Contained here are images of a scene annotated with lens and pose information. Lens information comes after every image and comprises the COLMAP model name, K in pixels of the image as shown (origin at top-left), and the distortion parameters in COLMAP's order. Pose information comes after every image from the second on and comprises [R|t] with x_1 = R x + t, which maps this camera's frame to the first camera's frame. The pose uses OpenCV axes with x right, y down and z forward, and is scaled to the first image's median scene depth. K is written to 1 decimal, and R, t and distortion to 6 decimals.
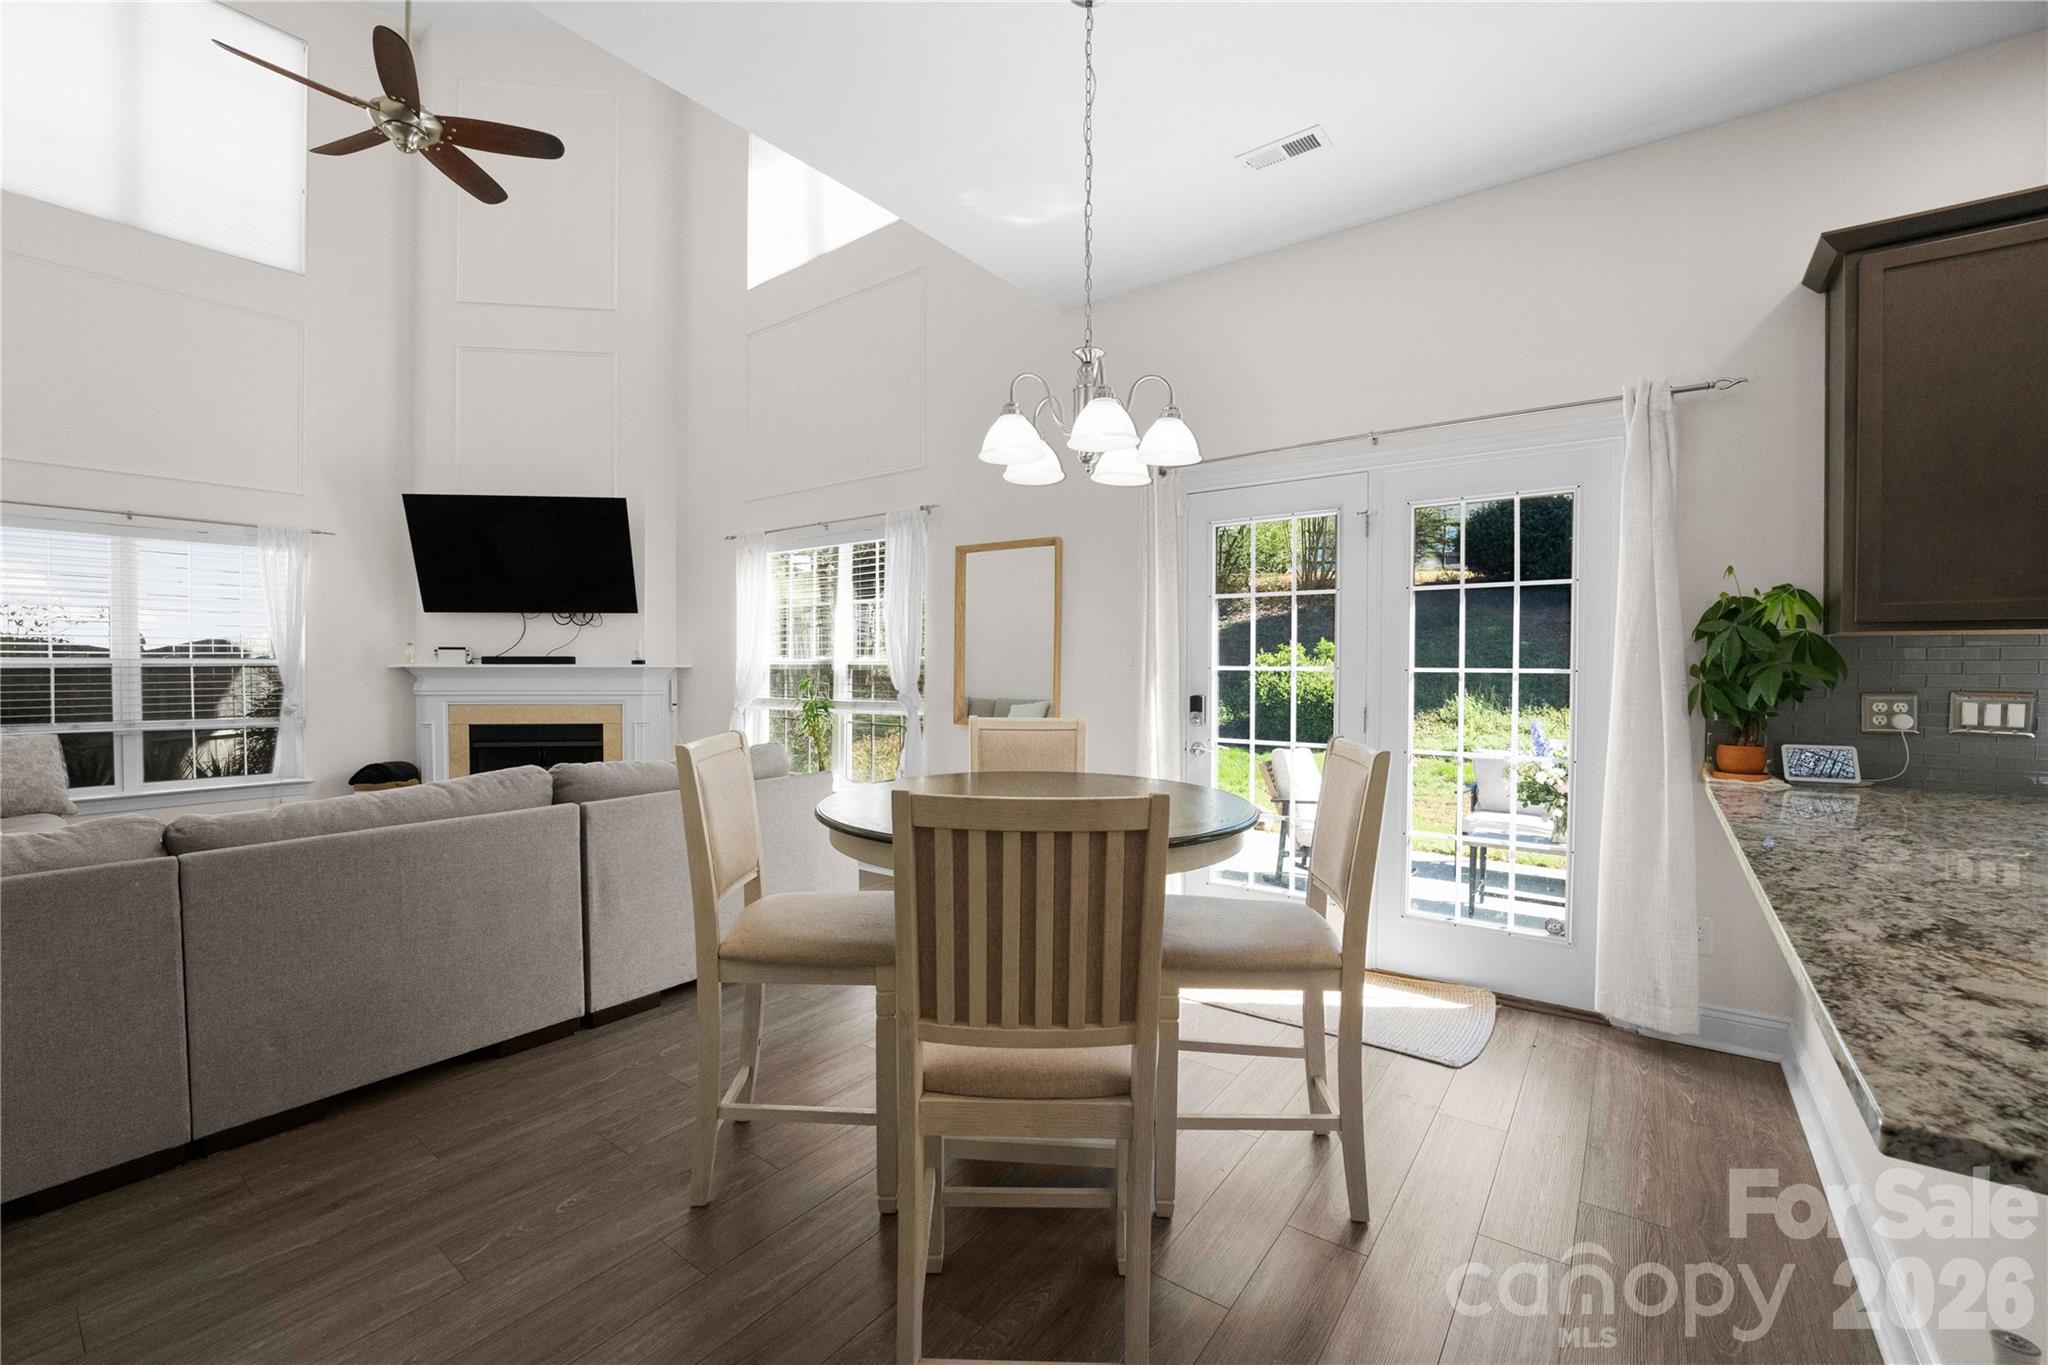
lens RADIAL K [[861.6, 0, 1016.8], [0, 861.6, 678.5], [0, 0, 1]] dist [-0.018029, -0.000601]
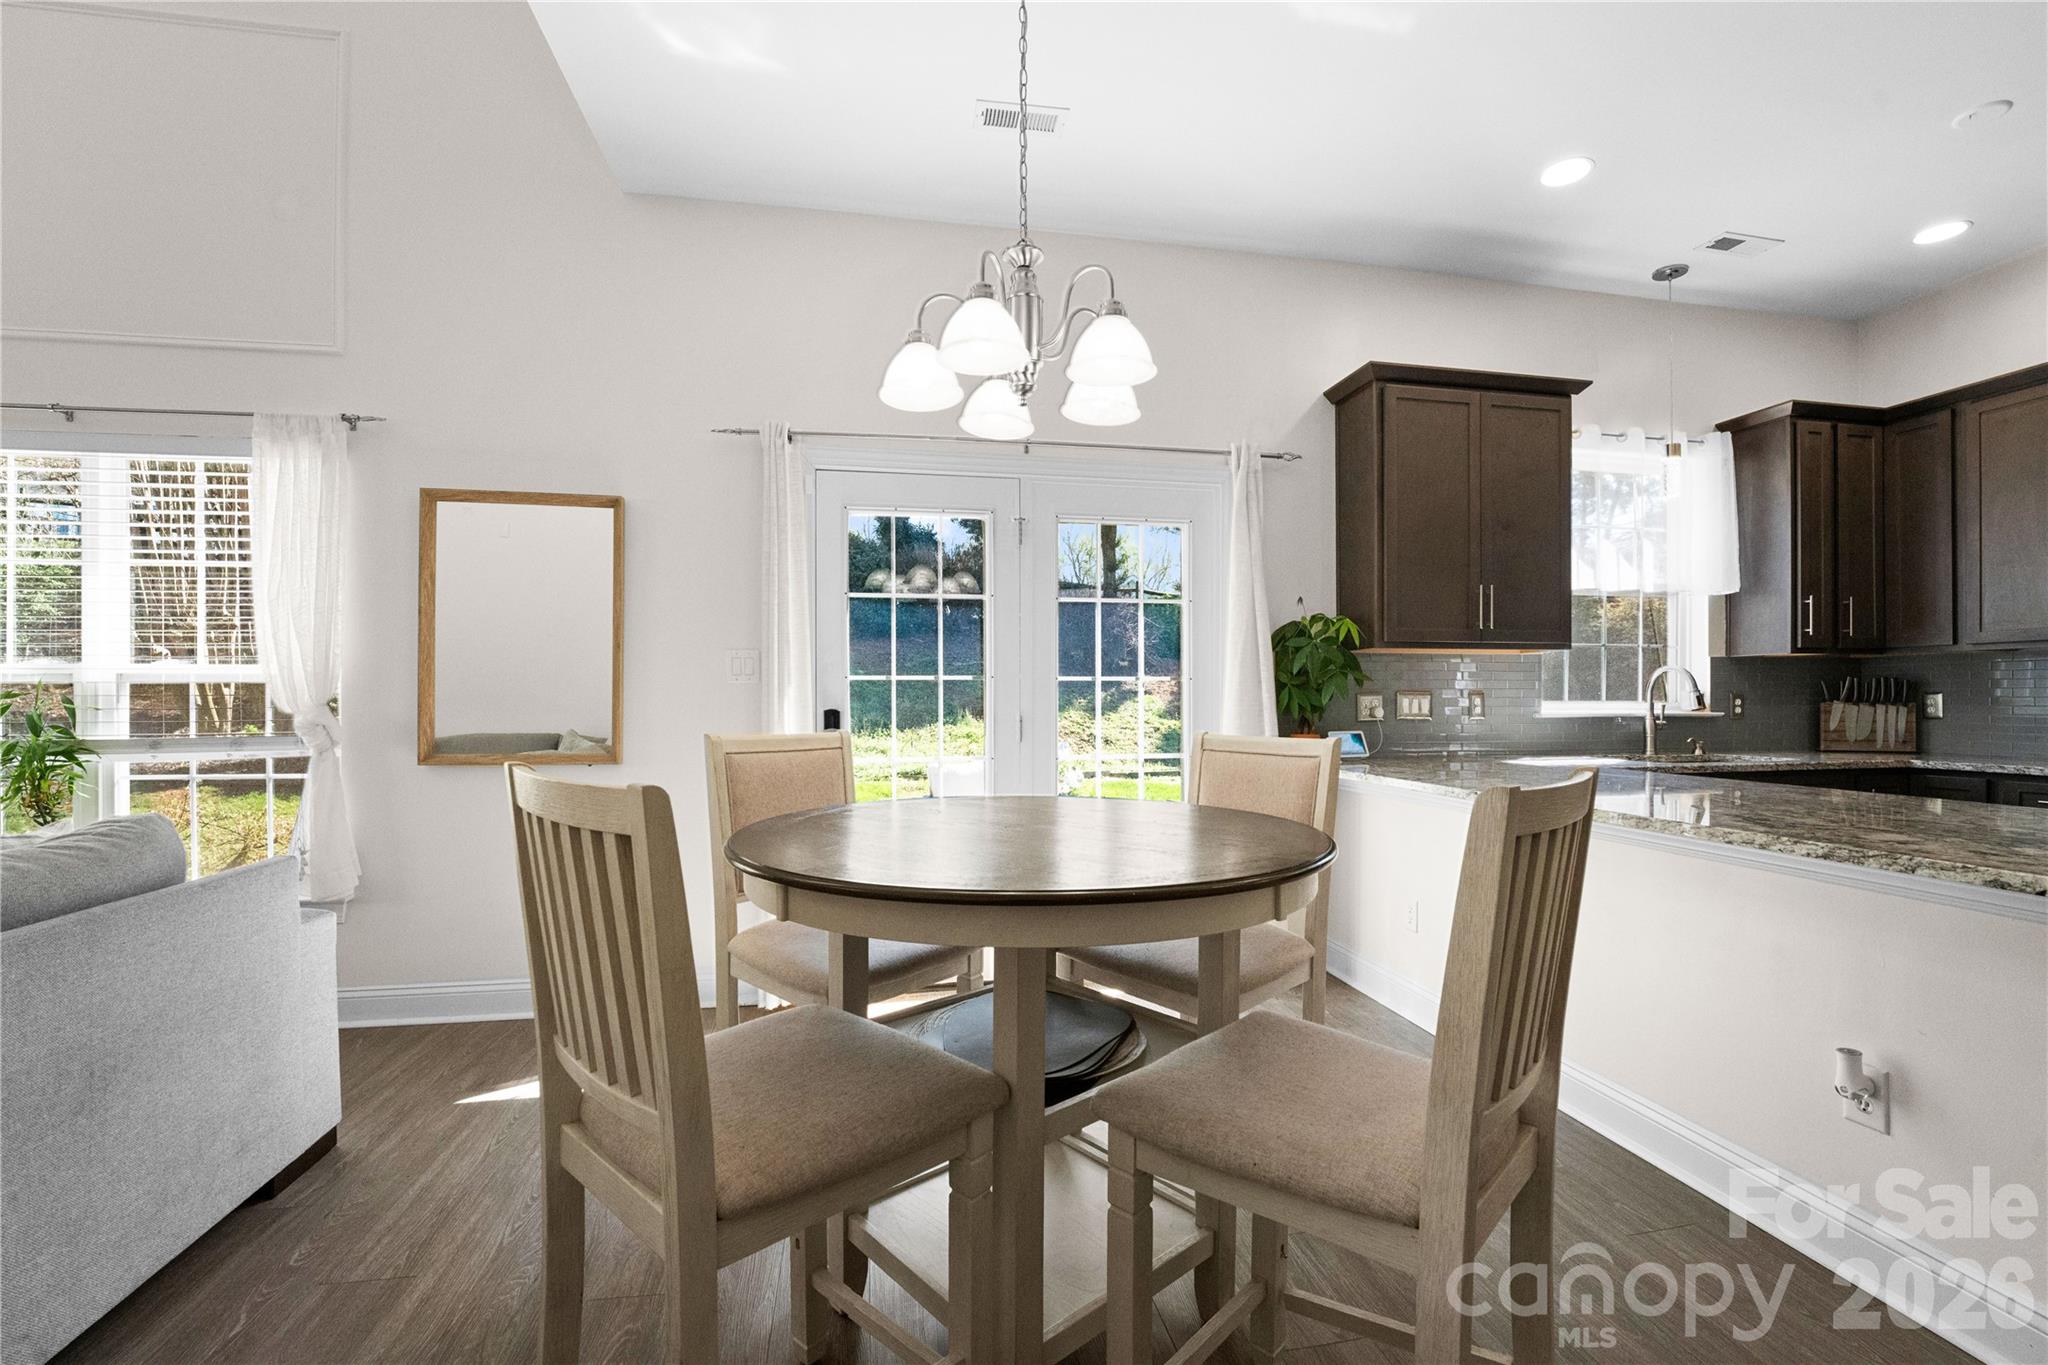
lens RADIAL K [[861.6, 0, 1032.3], [0, 861.6, 698.5], [0, 0, 1]] dist [-0.018029, -0.000601]
pose [[0.672696, -0.003445, 0.739911, -0.395563], [0.016305, 0.999815, -0.010169, 0.028624], [-0.739739, 0.018904, 0.672628, 0.402219]]
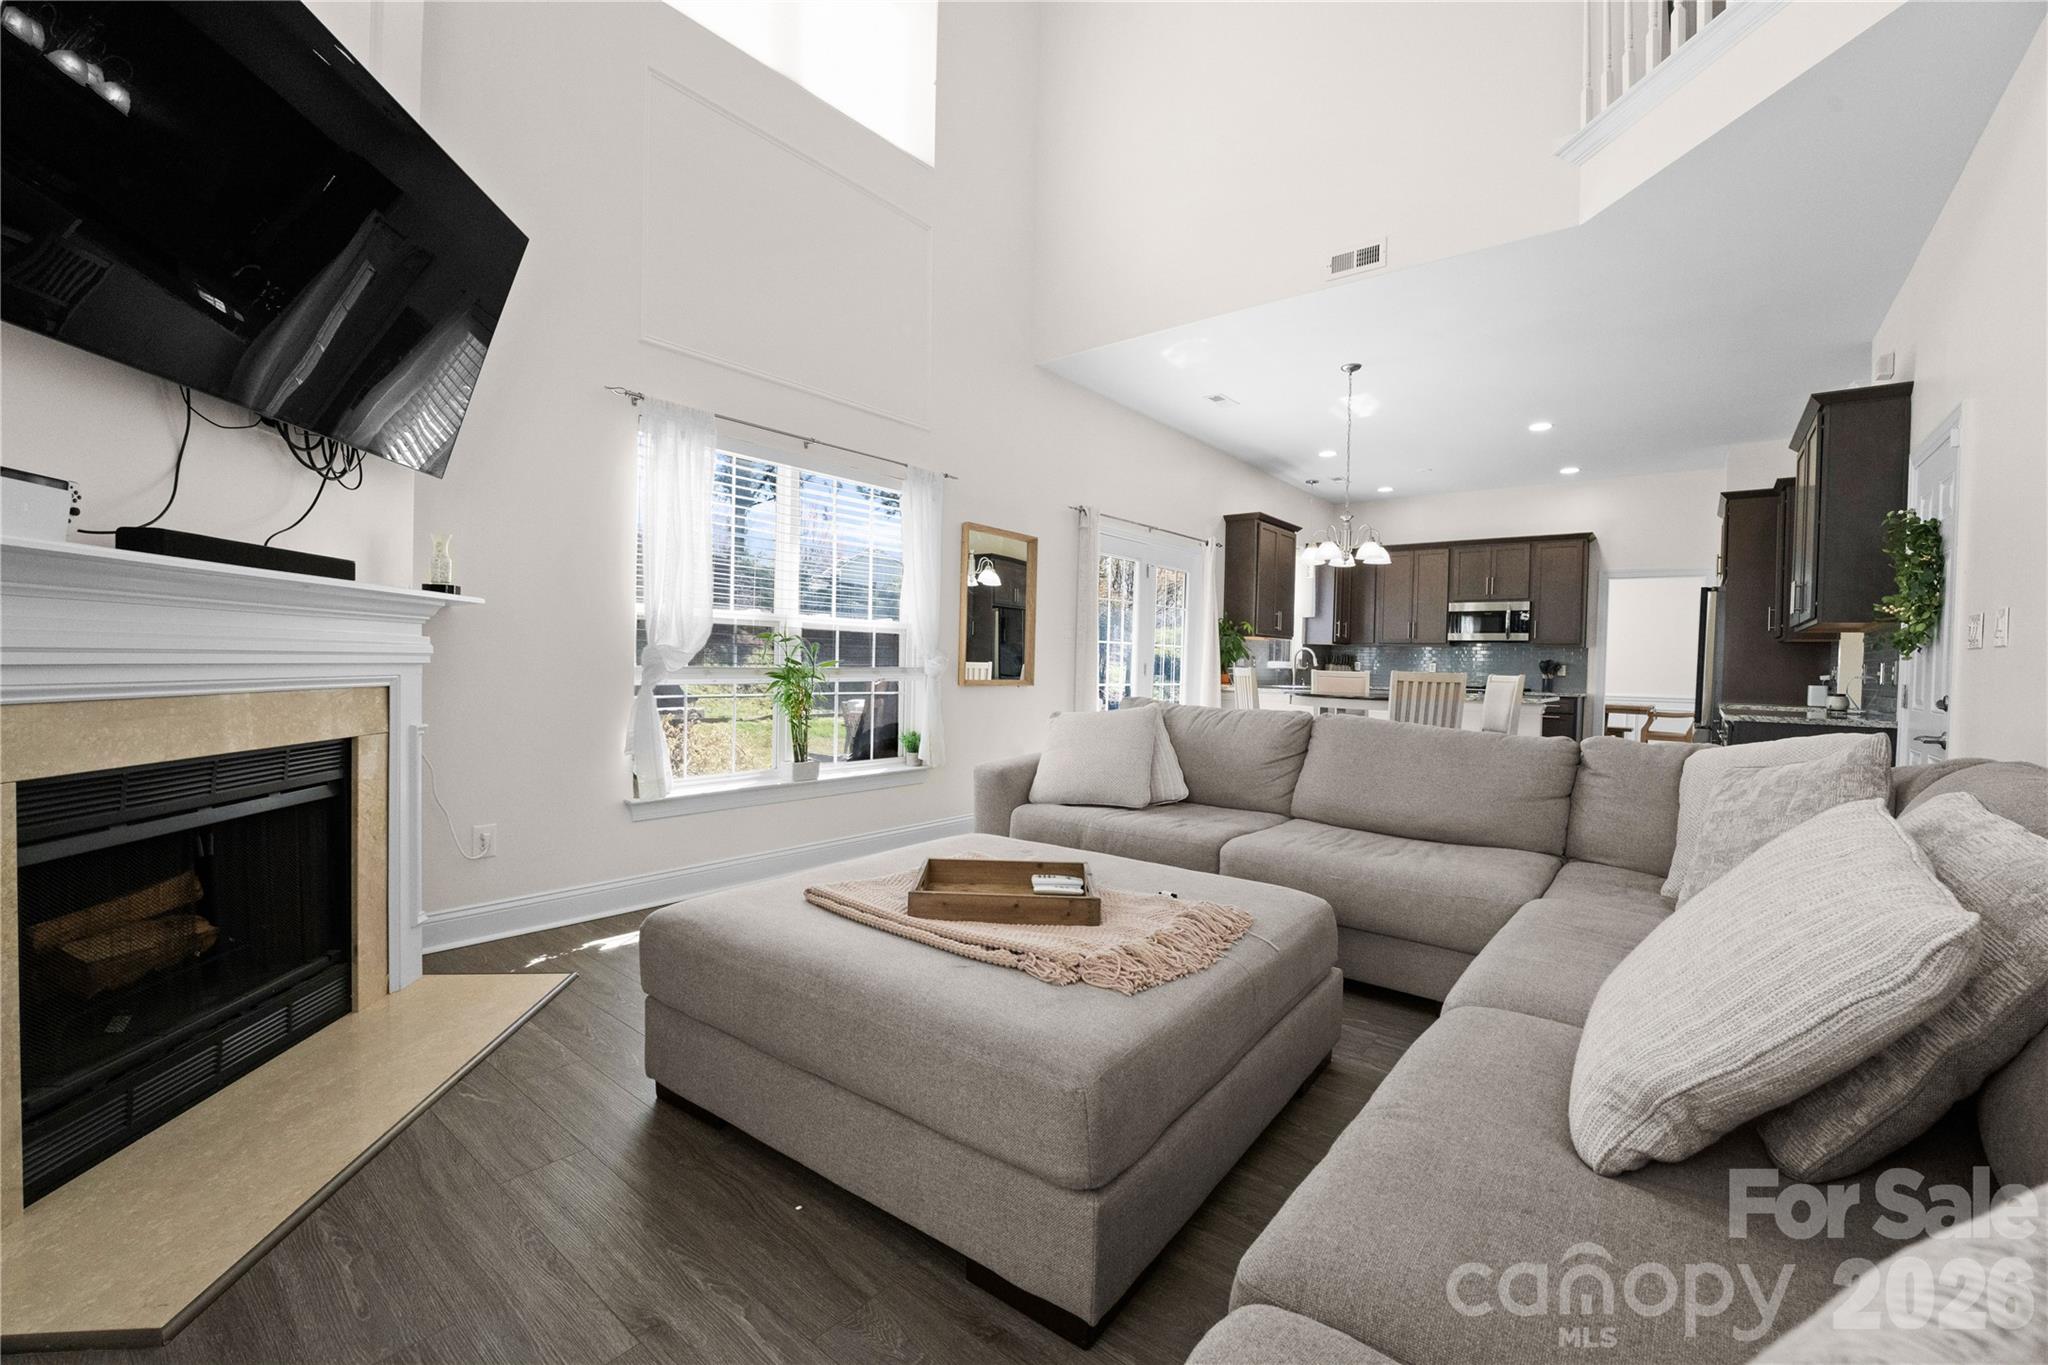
lens RADIAL K [[861.6, 0, 1035.5], [0, 861.6, 670.3], [0, 0, 1]] dist [-0.018029, -0.000601]
pose [[0.018408, -0.007424, 0.999803, -1.943398], [-0.003237, 0.999967, 0.007485, 0.041880], [-0.999825, -0.003374, 0.018384, 1.514670]]
